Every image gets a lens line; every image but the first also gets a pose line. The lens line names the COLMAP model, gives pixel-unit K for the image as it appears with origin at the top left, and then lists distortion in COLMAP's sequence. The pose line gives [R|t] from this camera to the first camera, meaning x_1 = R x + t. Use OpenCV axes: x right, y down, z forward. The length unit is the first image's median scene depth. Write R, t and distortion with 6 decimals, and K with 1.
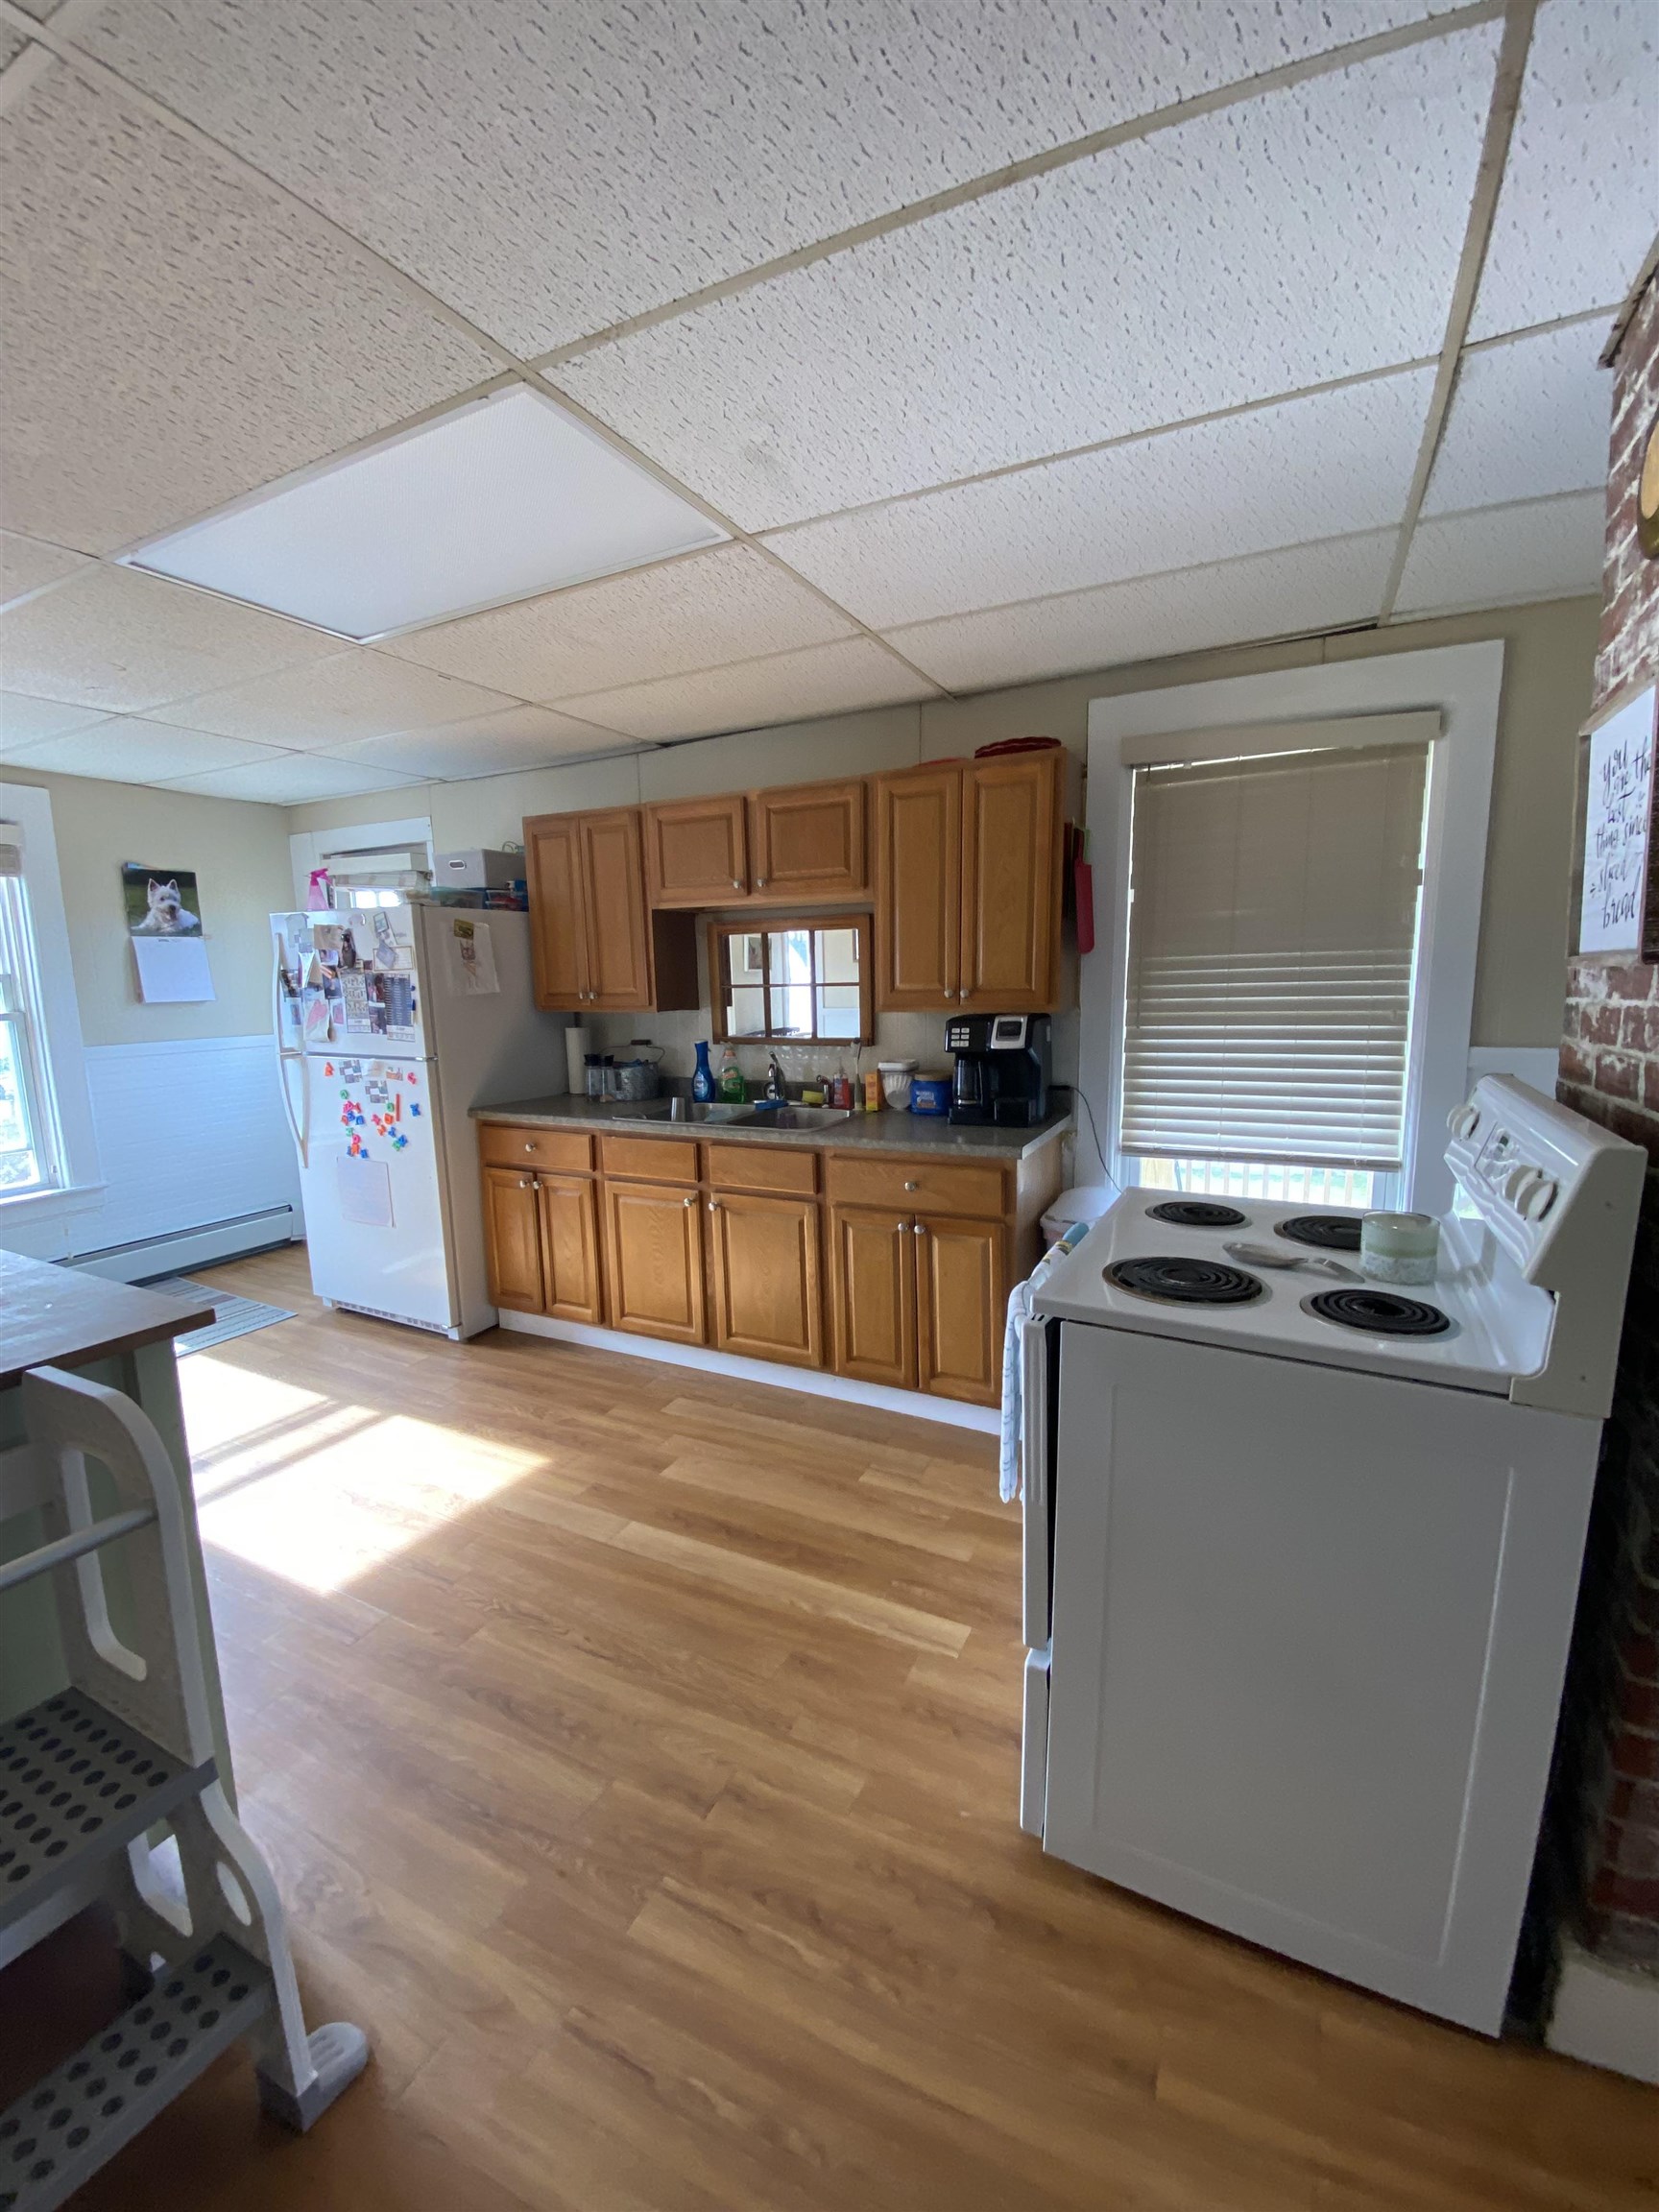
lens RADIAL K [[886.2, 0, 831.7], [0, 886.2, 1109.0], [0, 0, 1]] dist [0.027567, -0.020508]
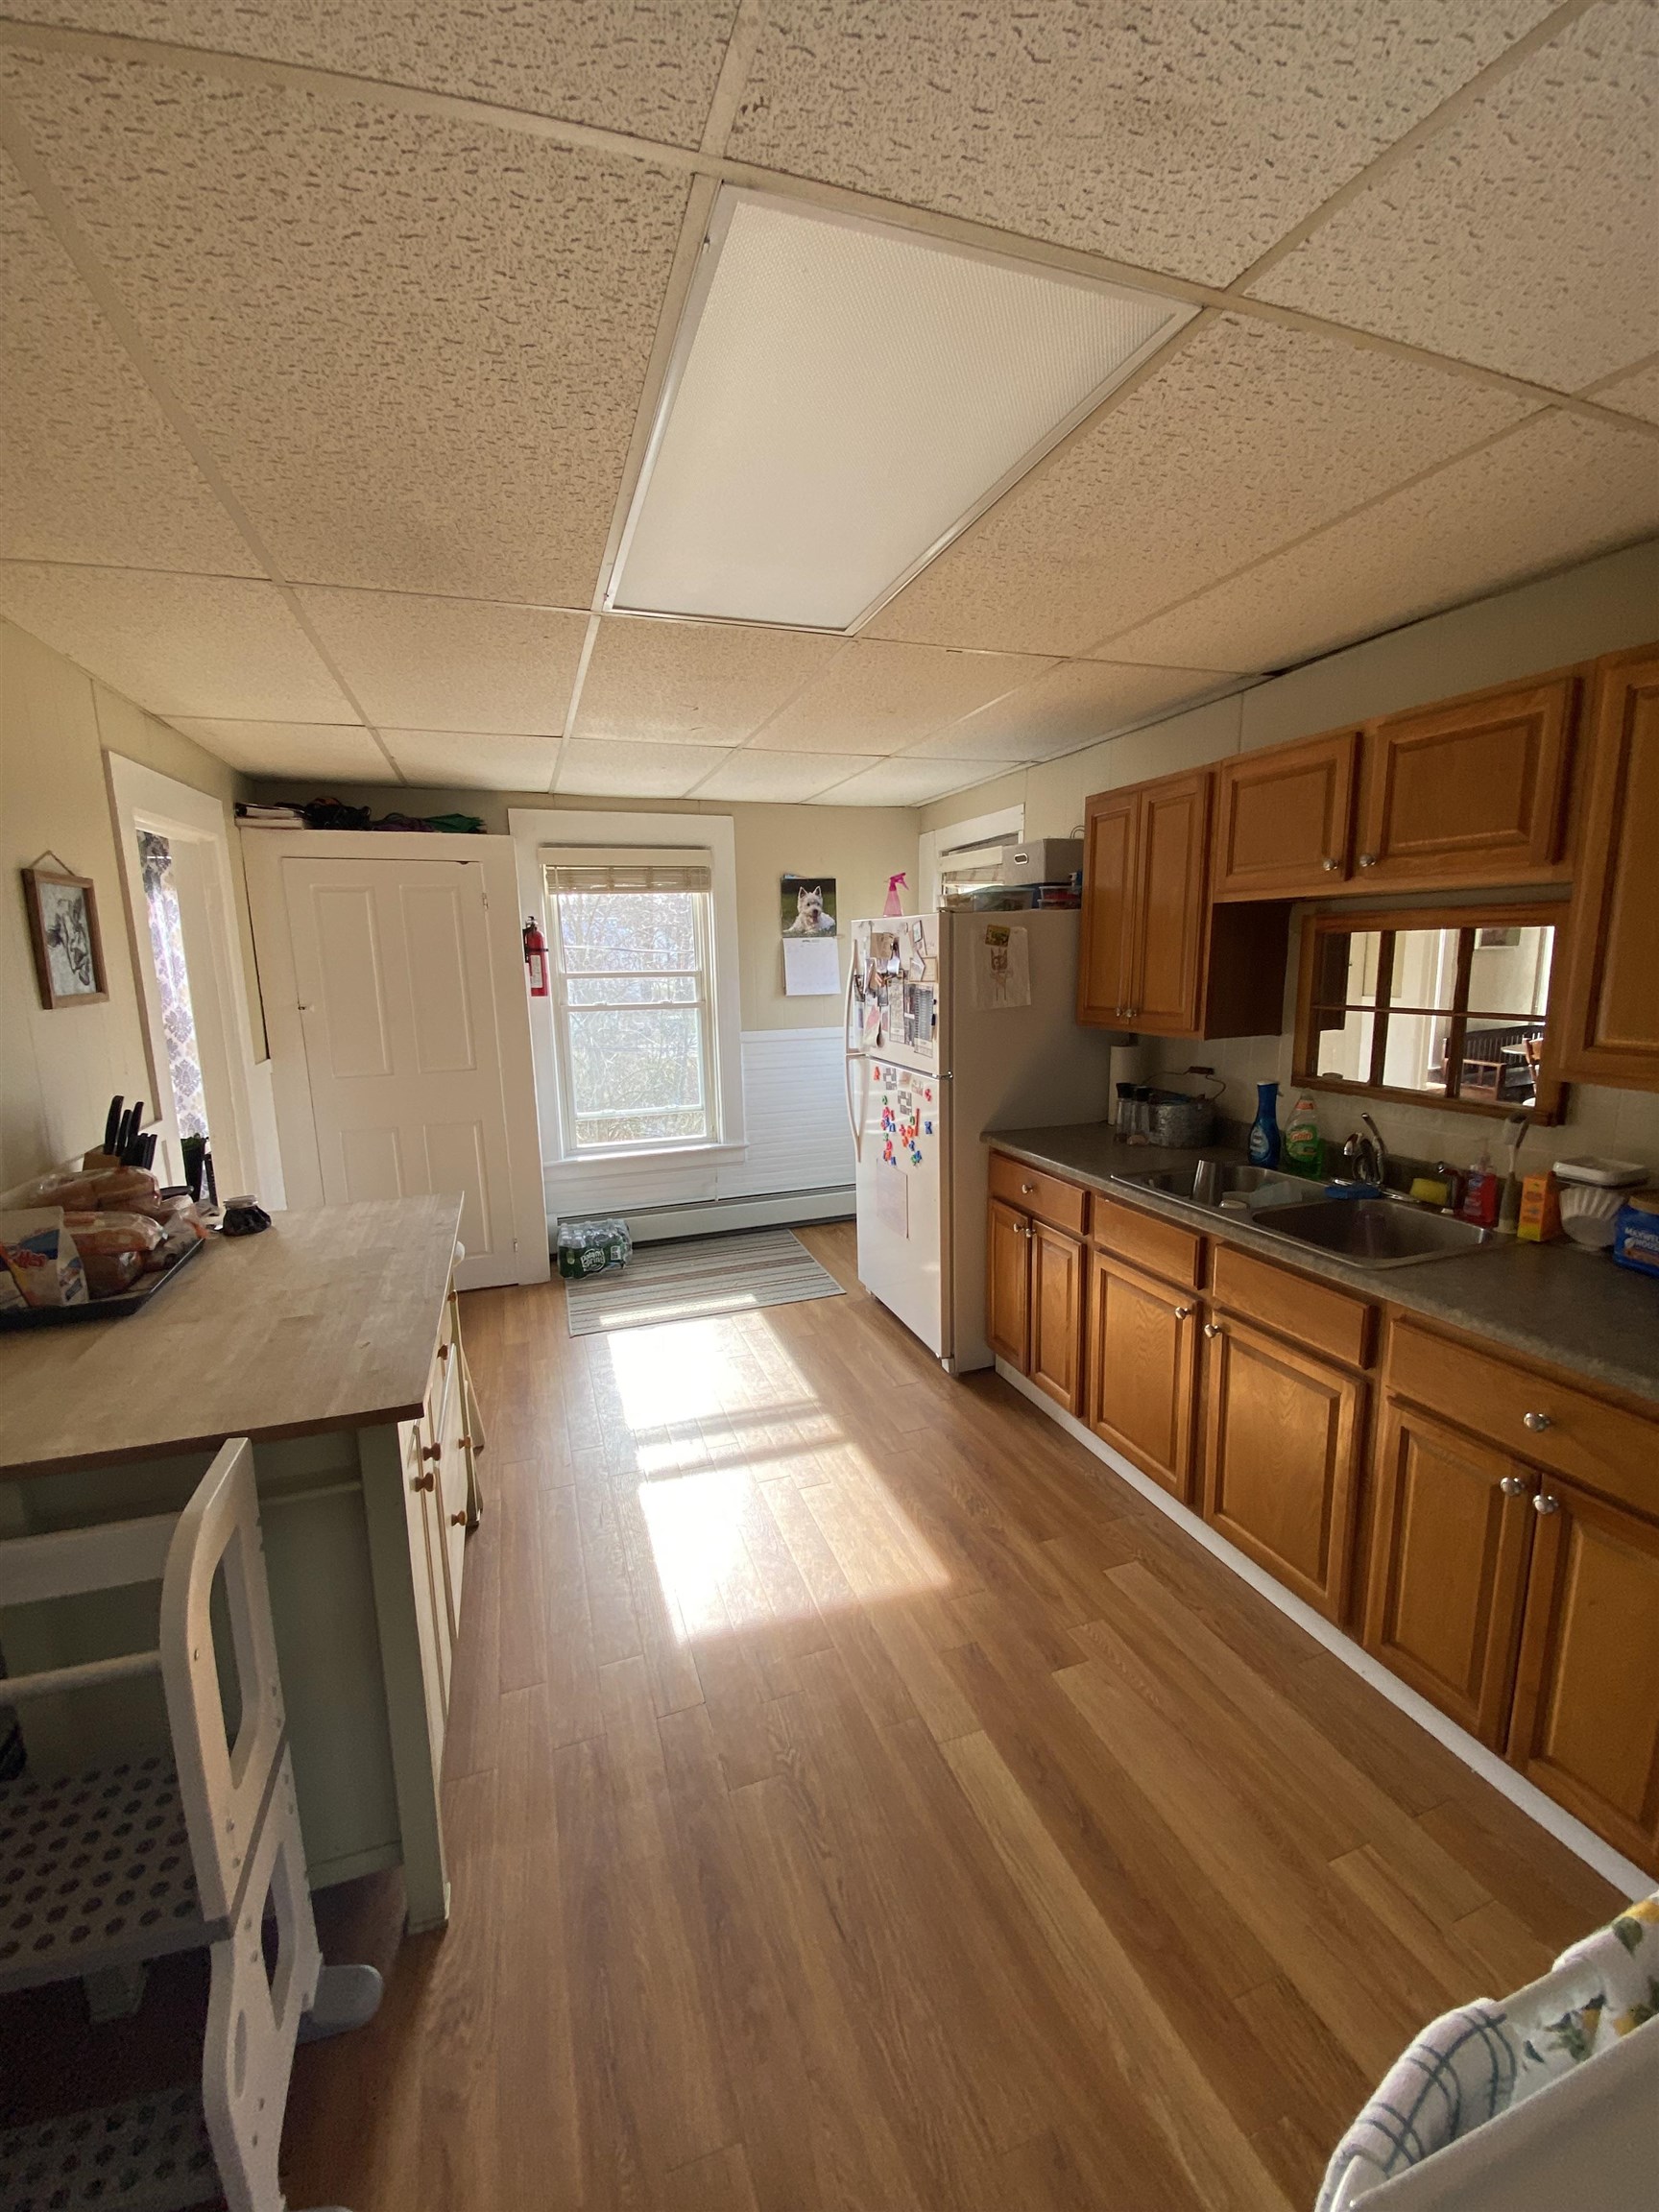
lens RADIAL K [[886.2, 0, 831.7], [0, 886.2, 1109.0], [0, 0, 1]] dist [0.027567, -0.020508]
pose [[0.724483, 0.122847, -0.678257, 0.096233], [-0.093790, 0.992408, 0.079565, -0.083109], [0.682882, 0.005970, 0.730505, 0.232732]]
